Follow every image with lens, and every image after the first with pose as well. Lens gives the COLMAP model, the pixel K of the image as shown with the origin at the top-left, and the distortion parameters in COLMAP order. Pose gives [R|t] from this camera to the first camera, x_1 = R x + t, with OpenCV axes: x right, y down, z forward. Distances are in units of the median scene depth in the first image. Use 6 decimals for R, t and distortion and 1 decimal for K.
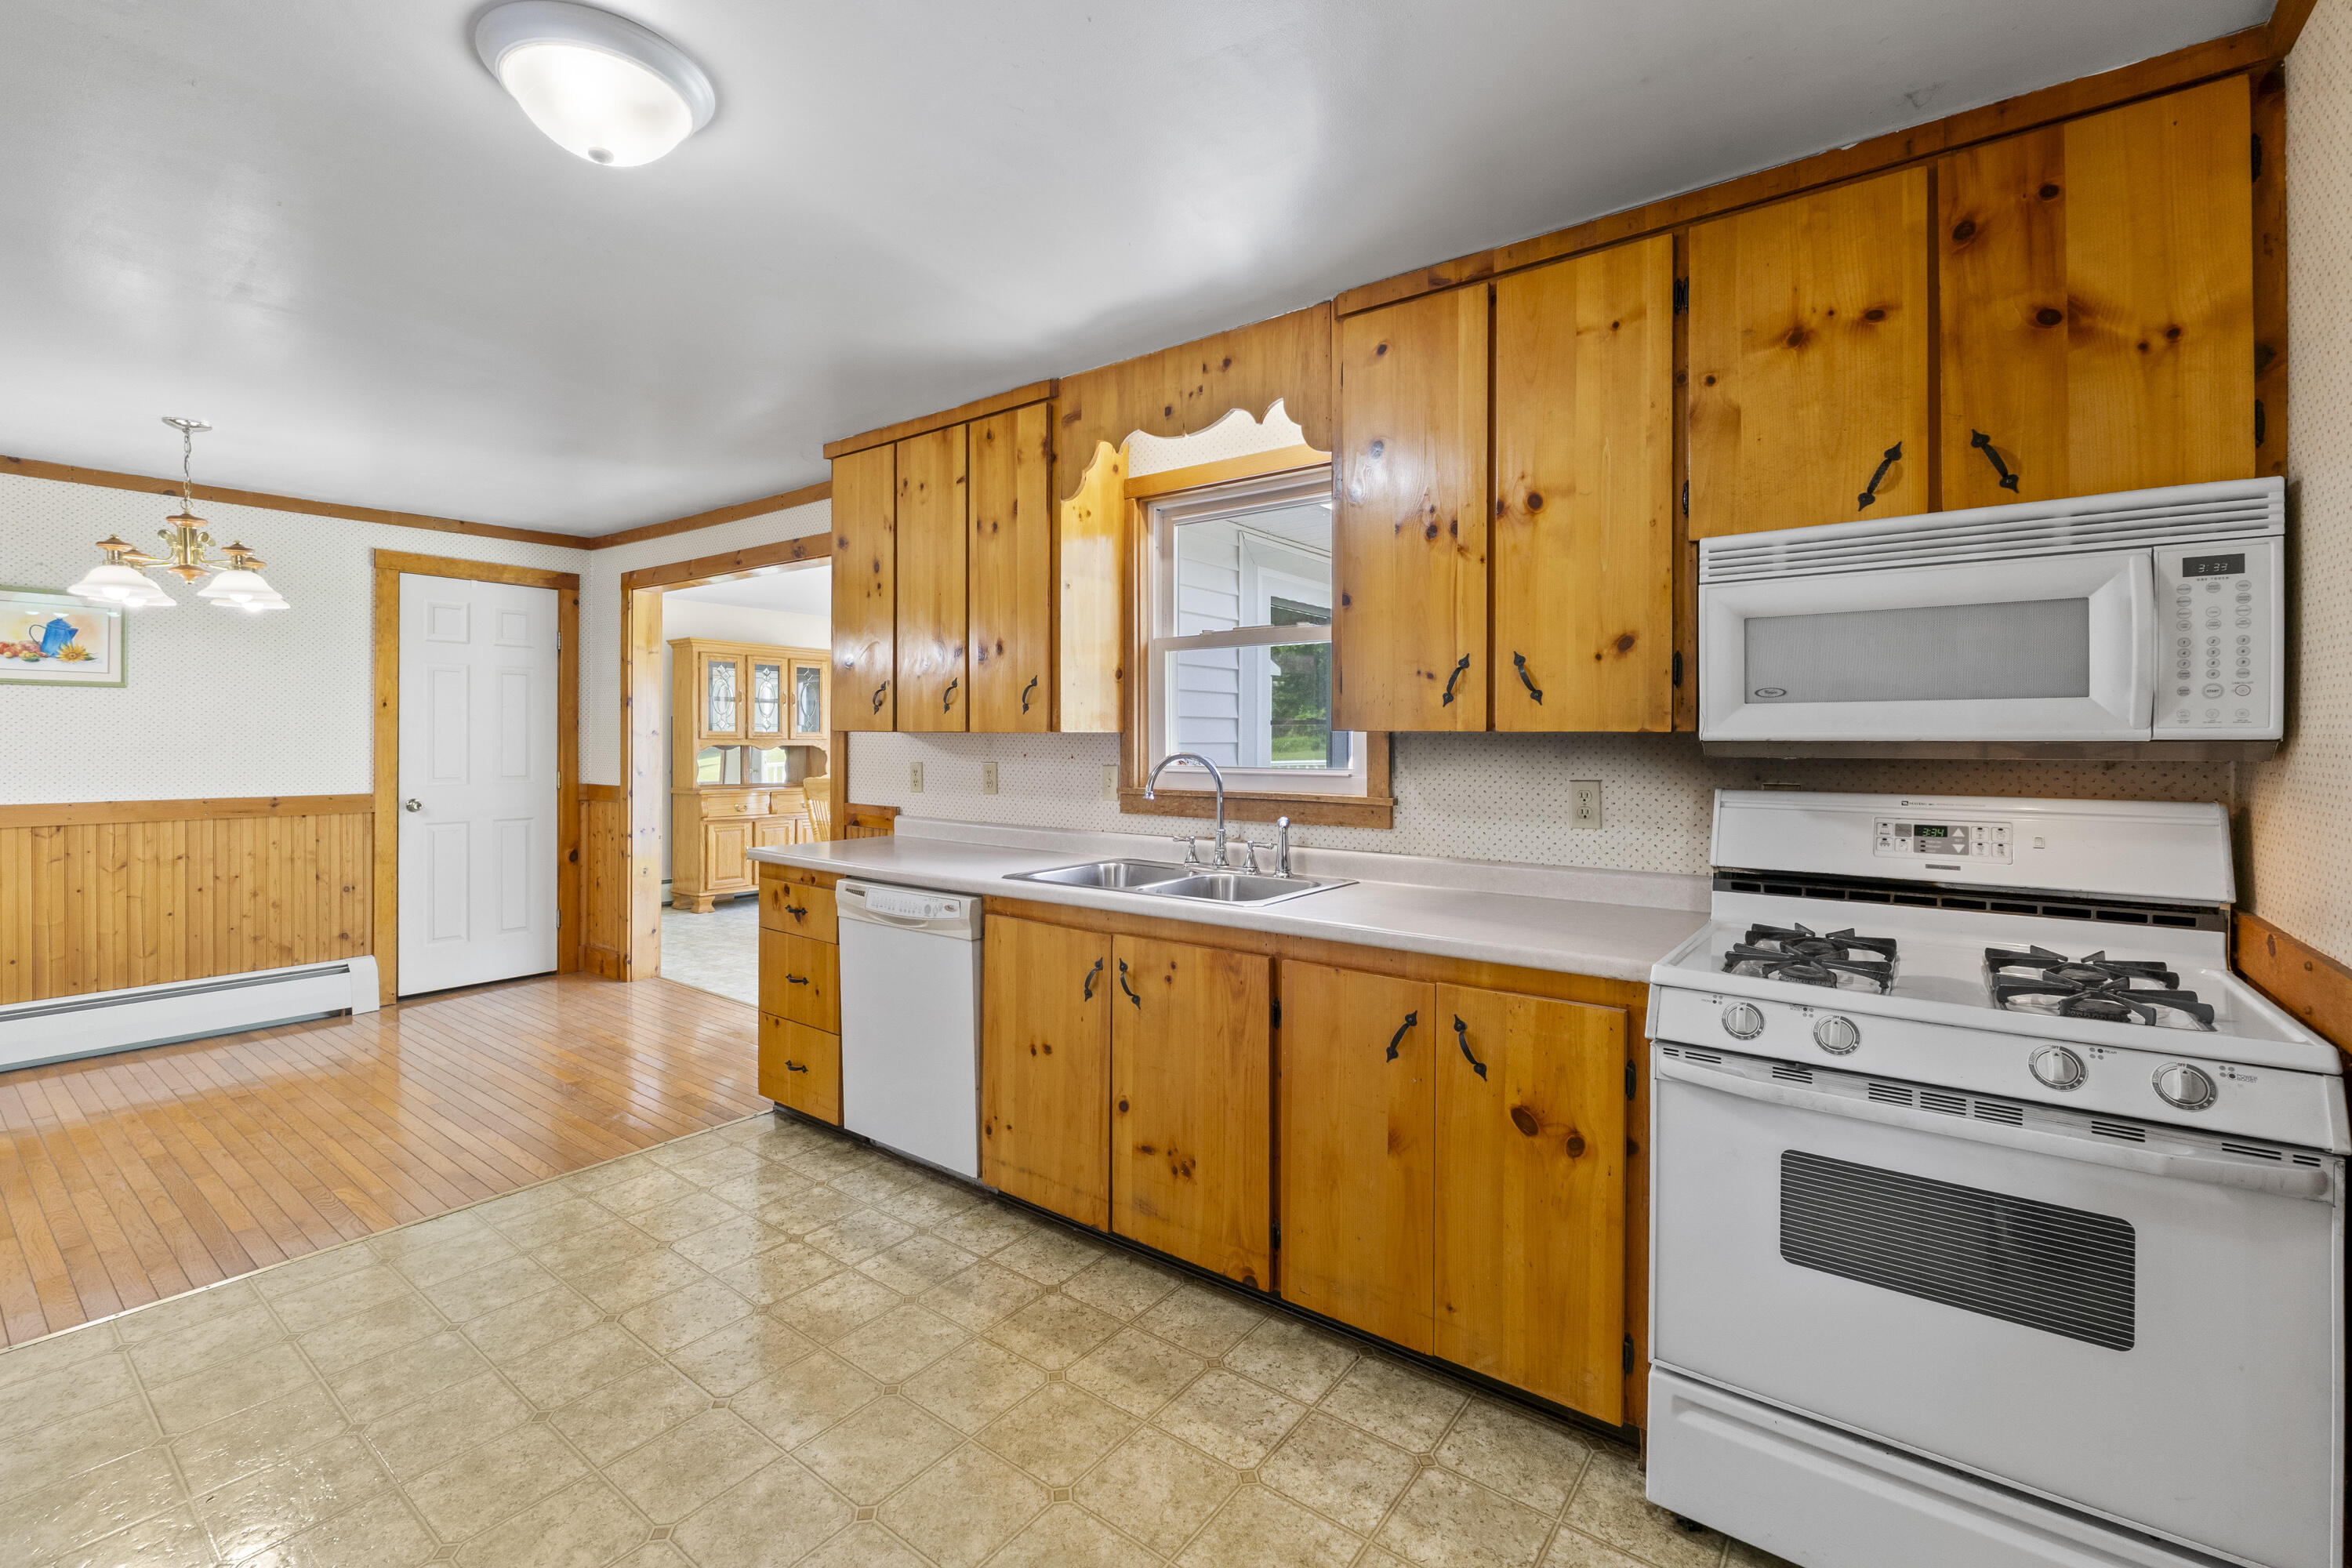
lens RADIAL K [[1014.8, 0, 1155.3], [0, 1014.8, 745.1], [0, 0, 1]] dist [-0.002549, -0.000129]
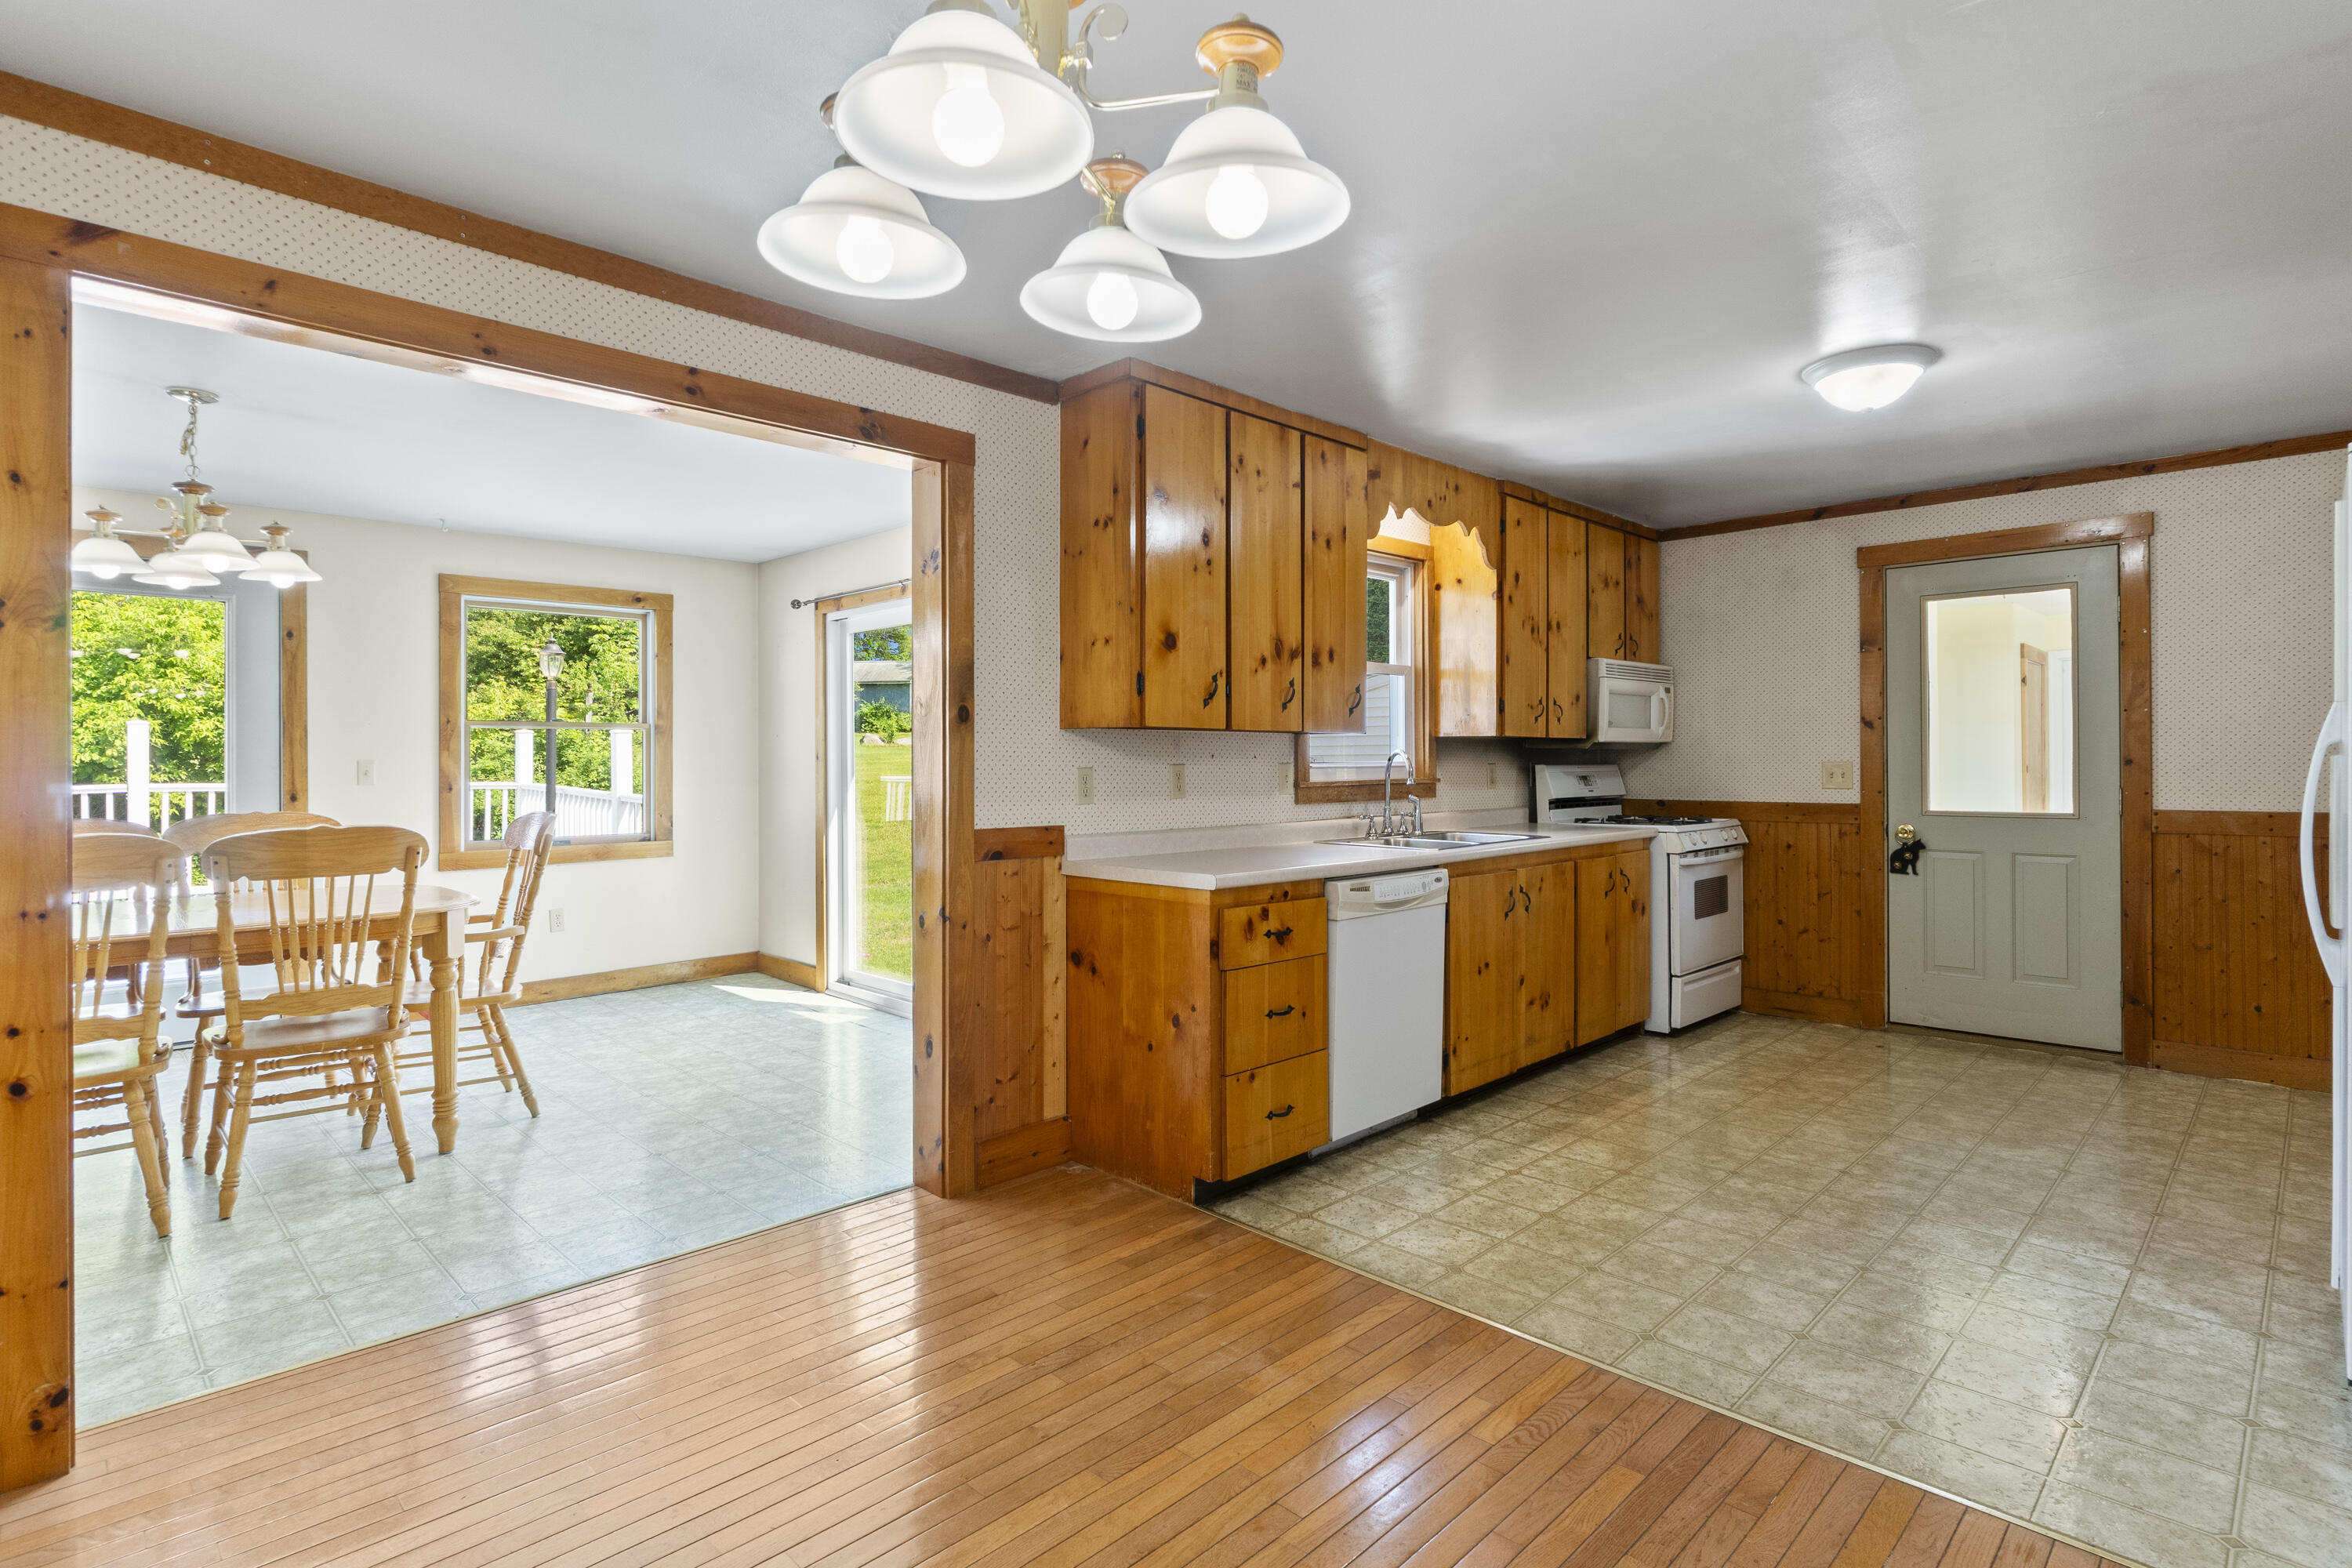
lens RADIAL K [[1160.3, 0, 1178.3], [0, 1160.3, 766.3], [0, 0, 1]] dist [-0.001251, -0.000043]
pose [[0.129290, -0.011434, 0.991541, -1.714136], [0.010516, 0.999893, 0.010159, 0.011498], [-0.991551, 0.009114, 0.129396, 1.214191]]
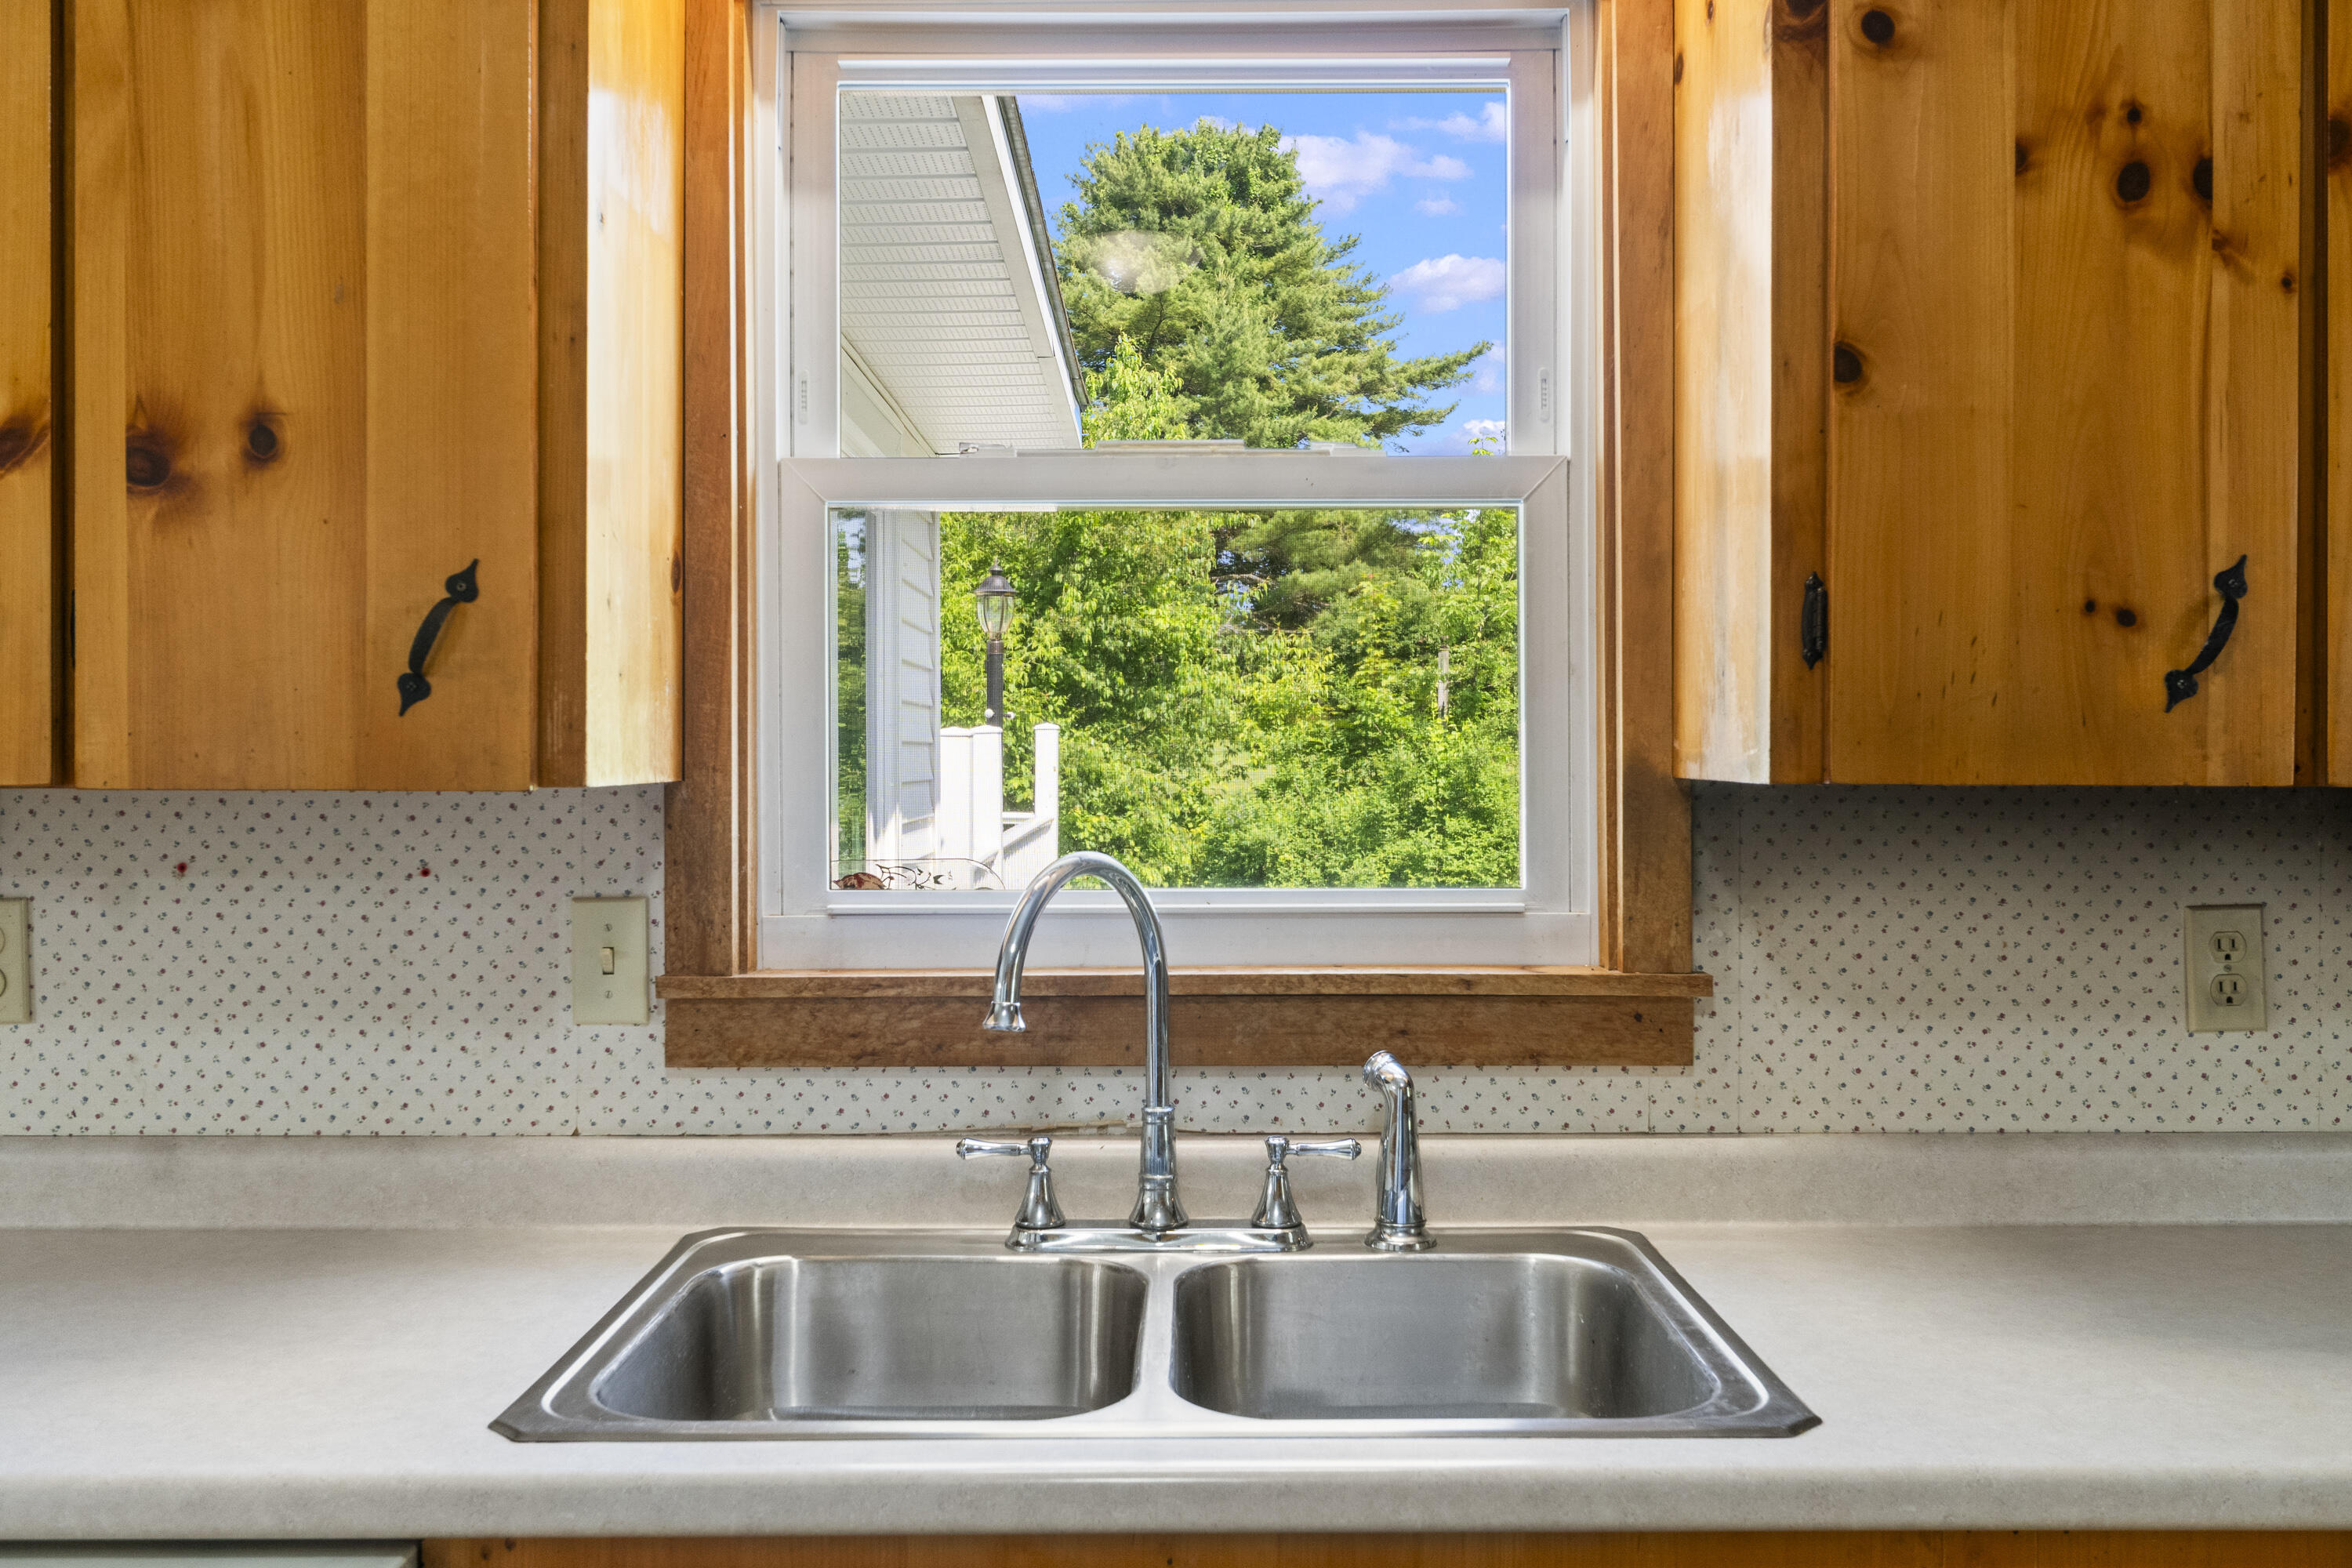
lens RADIAL K [[2059.1, 0, 1176.0], [0, 2059.1, 784.0], [0, 0, 1]] dist [0.003661, 0.002490]
pose [[0.790389, -0.010323, 0.612519, -0.341624], [0.006657, 0.999944, 0.008264, -0.018897], [-0.612570, -0.002454, 0.790413, 0.582278]]
